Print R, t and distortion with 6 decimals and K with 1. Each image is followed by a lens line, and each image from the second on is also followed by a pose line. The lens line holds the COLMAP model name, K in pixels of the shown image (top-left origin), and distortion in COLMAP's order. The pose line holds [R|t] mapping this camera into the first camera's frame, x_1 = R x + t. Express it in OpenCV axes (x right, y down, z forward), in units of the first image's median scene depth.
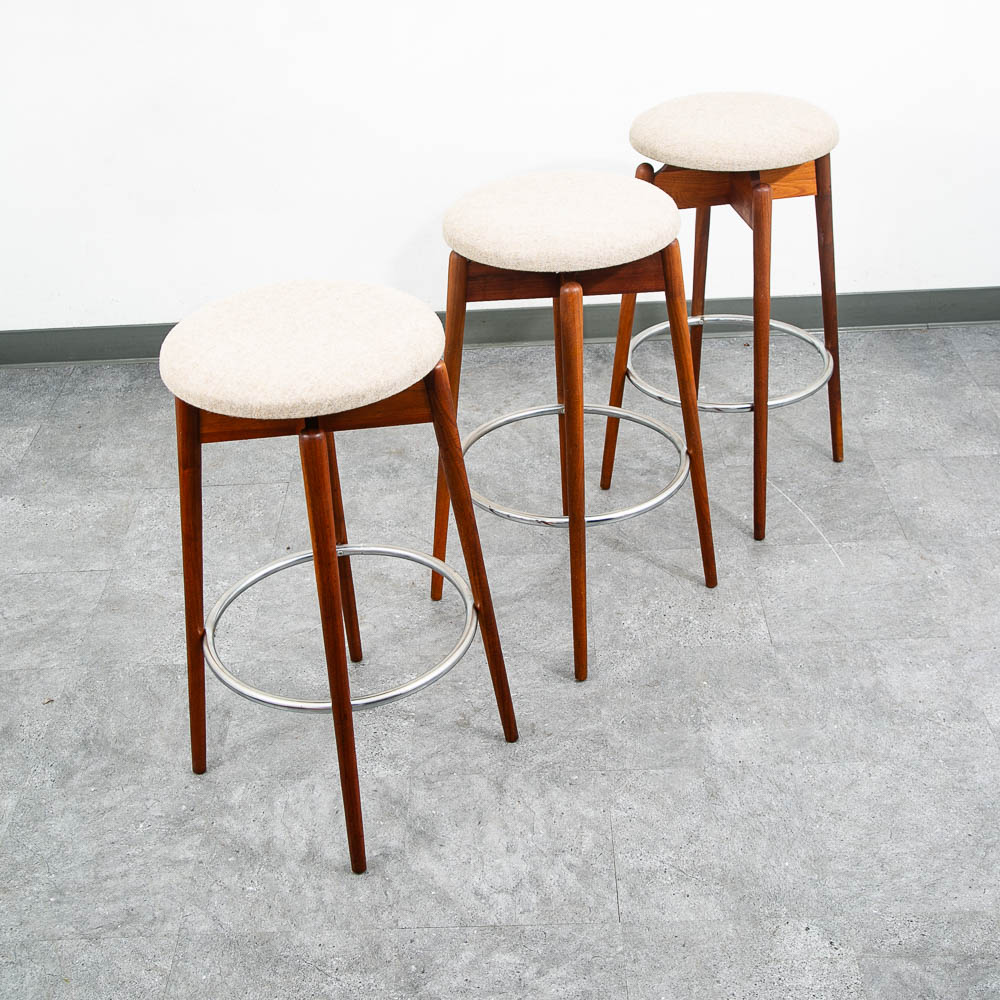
lens RADIAL K [[1518.9, 0, 498.9], [0, 1518.9, 431.3], [0, 0, 1]] dist [-0.002401, 0.000000]
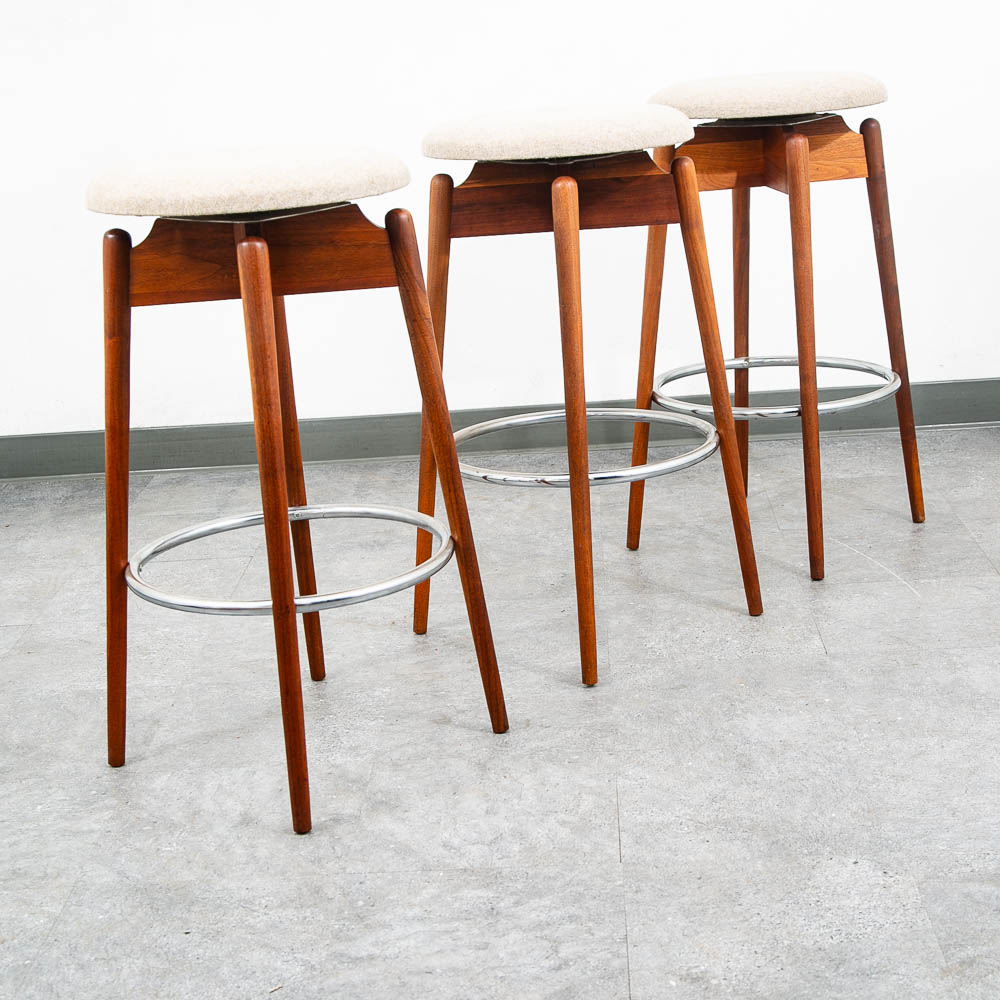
lens RADIAL K [[1924.9, 0, 494.3], [0, 1924.9, 477.0], [0, 0, 1]] dist [0.080202, 0.000000]
pose [[0.999116, -0.009200, -0.041014, 0.049319], [-0.000883, 0.970946, -0.239296, 0.322401], [0.042024, 0.239120, 0.970080, -0.035064]]
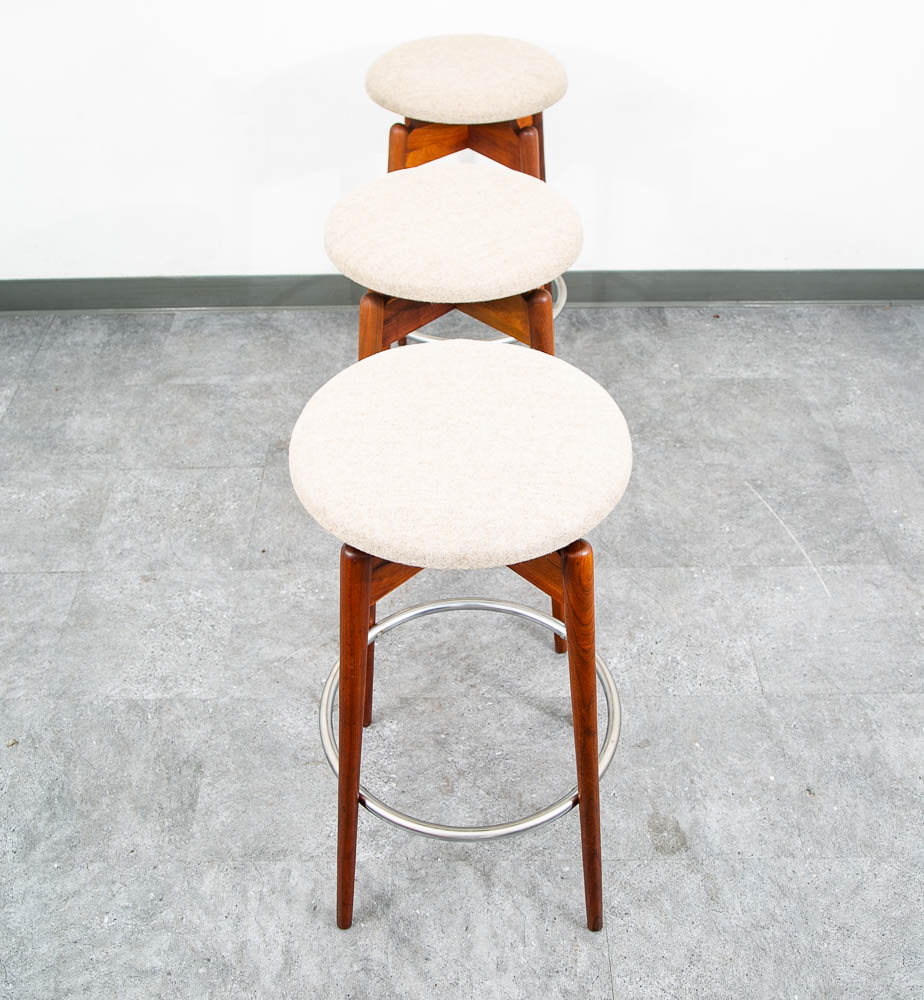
lens RADIAL K [[1160.4, 0, 464.8], [0, 1160.4, 473.3], [0, 0, 1]] dist [-0.040002, 0.000000]
pose [[0.999206, 0.025287, 0.030780, -0.040888], [-0.030726, 0.981016, 0.191478, -0.147351], [-0.025354, -0.192272, 0.981014, 0.335499]]
